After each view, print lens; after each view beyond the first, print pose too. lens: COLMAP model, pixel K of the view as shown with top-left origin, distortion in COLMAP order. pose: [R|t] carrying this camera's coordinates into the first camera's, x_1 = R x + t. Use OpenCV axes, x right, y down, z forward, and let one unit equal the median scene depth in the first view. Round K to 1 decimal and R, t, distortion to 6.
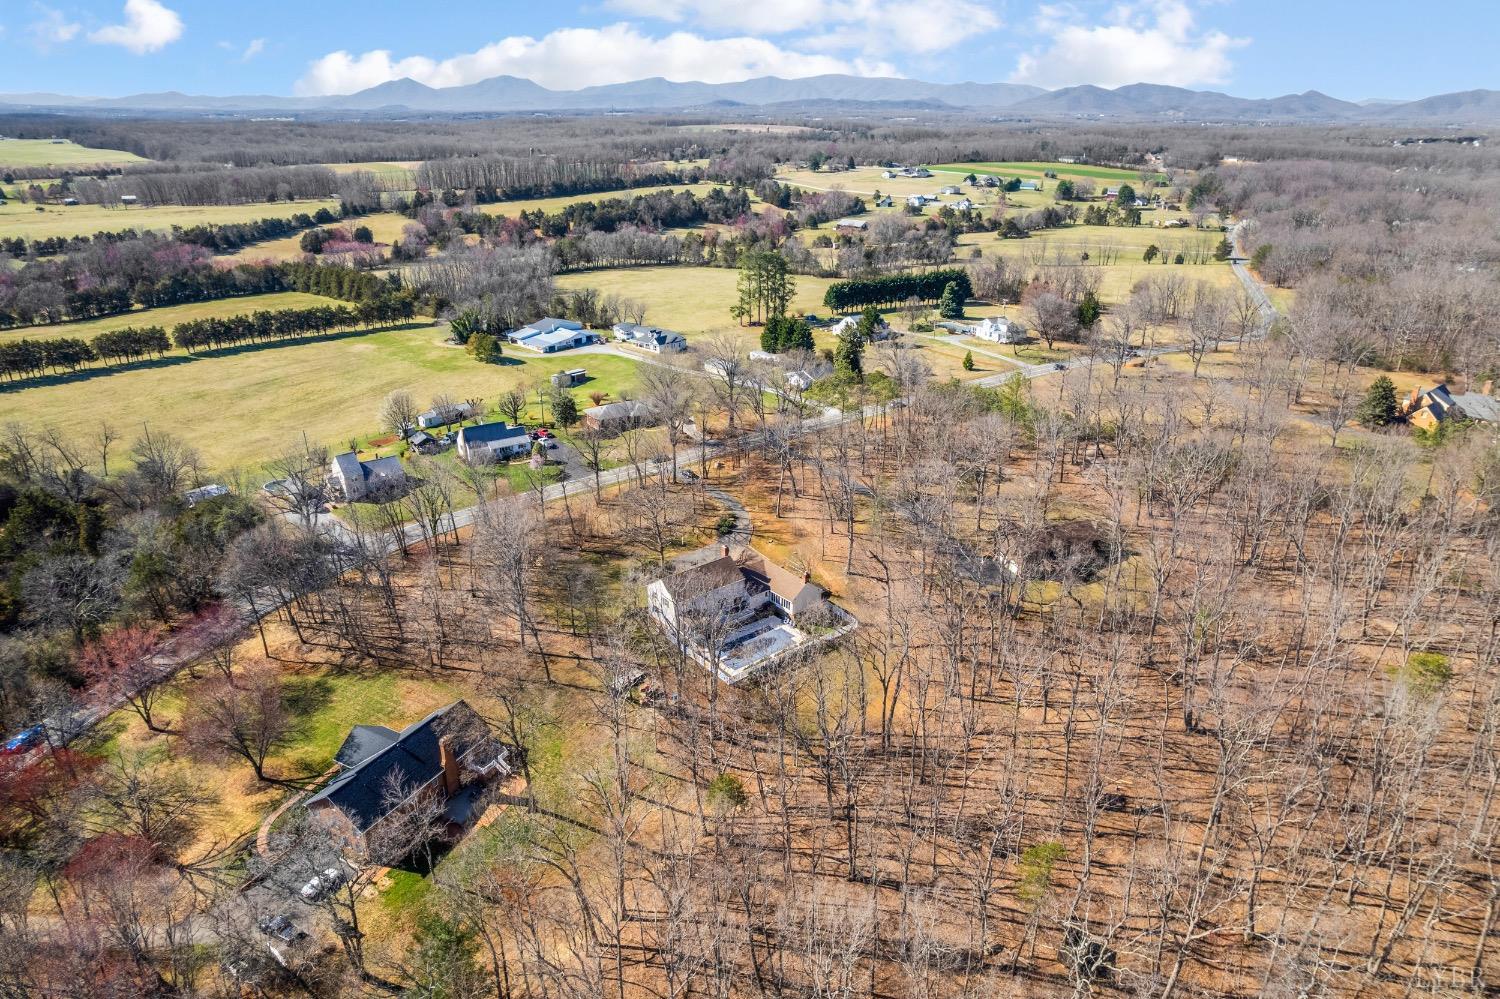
lens RADIAL K [[968.7, 0, 756.6], [0, 968.7, 502.5], [0, 0, 1]] dist [-0.093771, 0.083452]
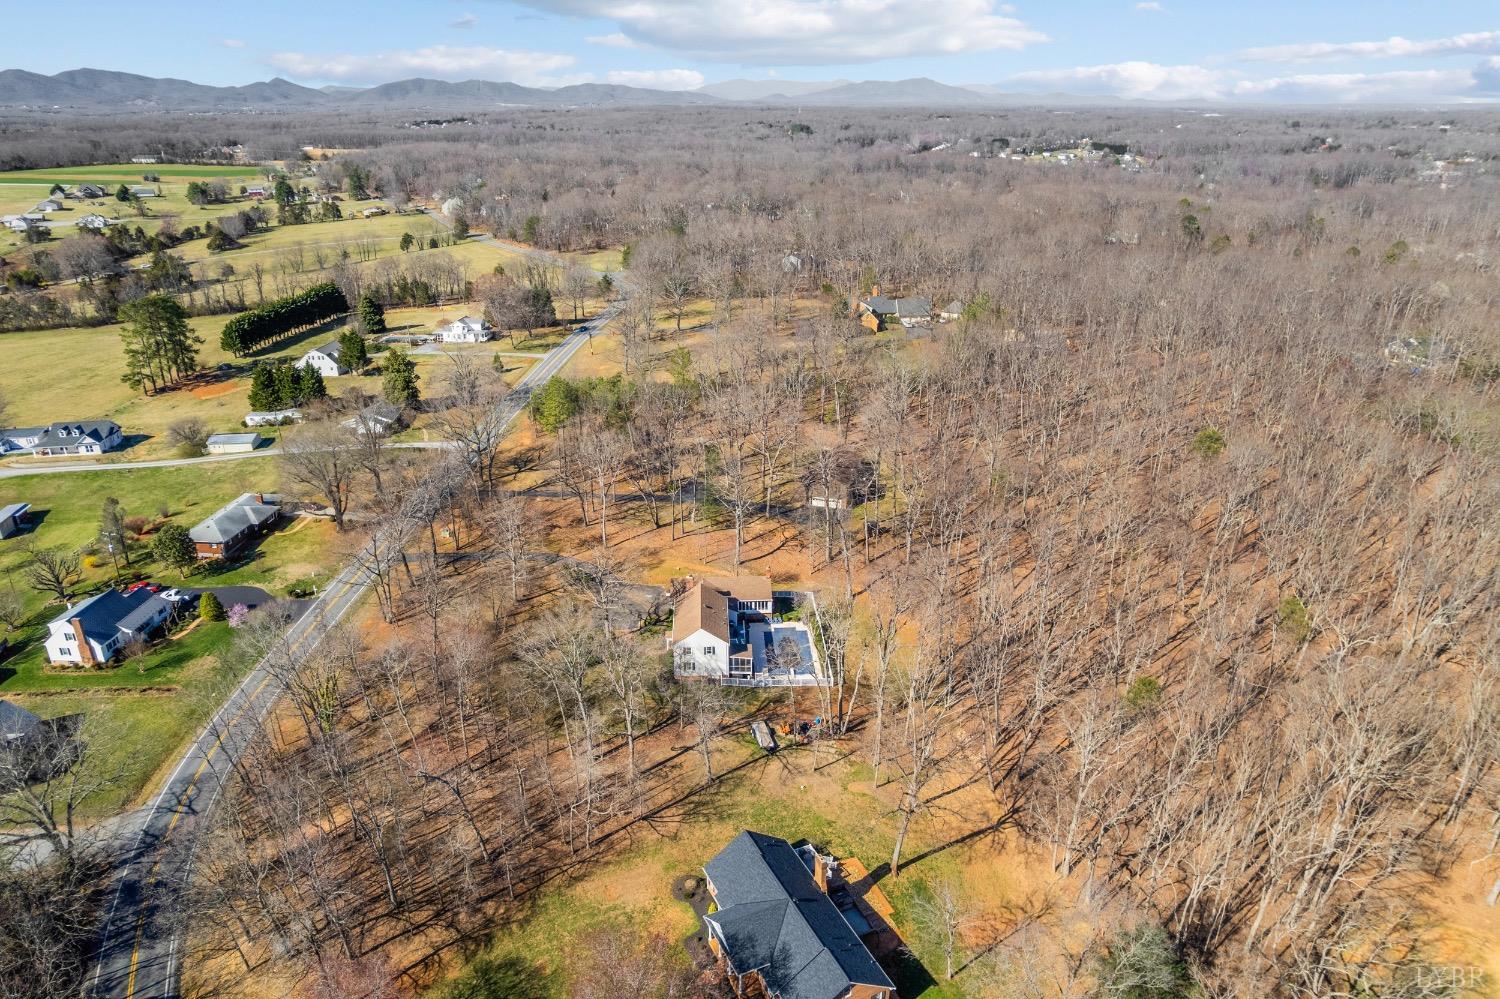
lens RADIAL K [[968.7, 0, 756.6], [0, 968.7, 502.5], [0, 0, 1]] dist [-0.093771, 0.083452]
pose [[0.597429, -0.319986, 0.735315, -0.304945], [0.312165, 0.937413, 0.154305, -0.067521], [-0.738669, 0.137353, 0.659926, 0.154159]]
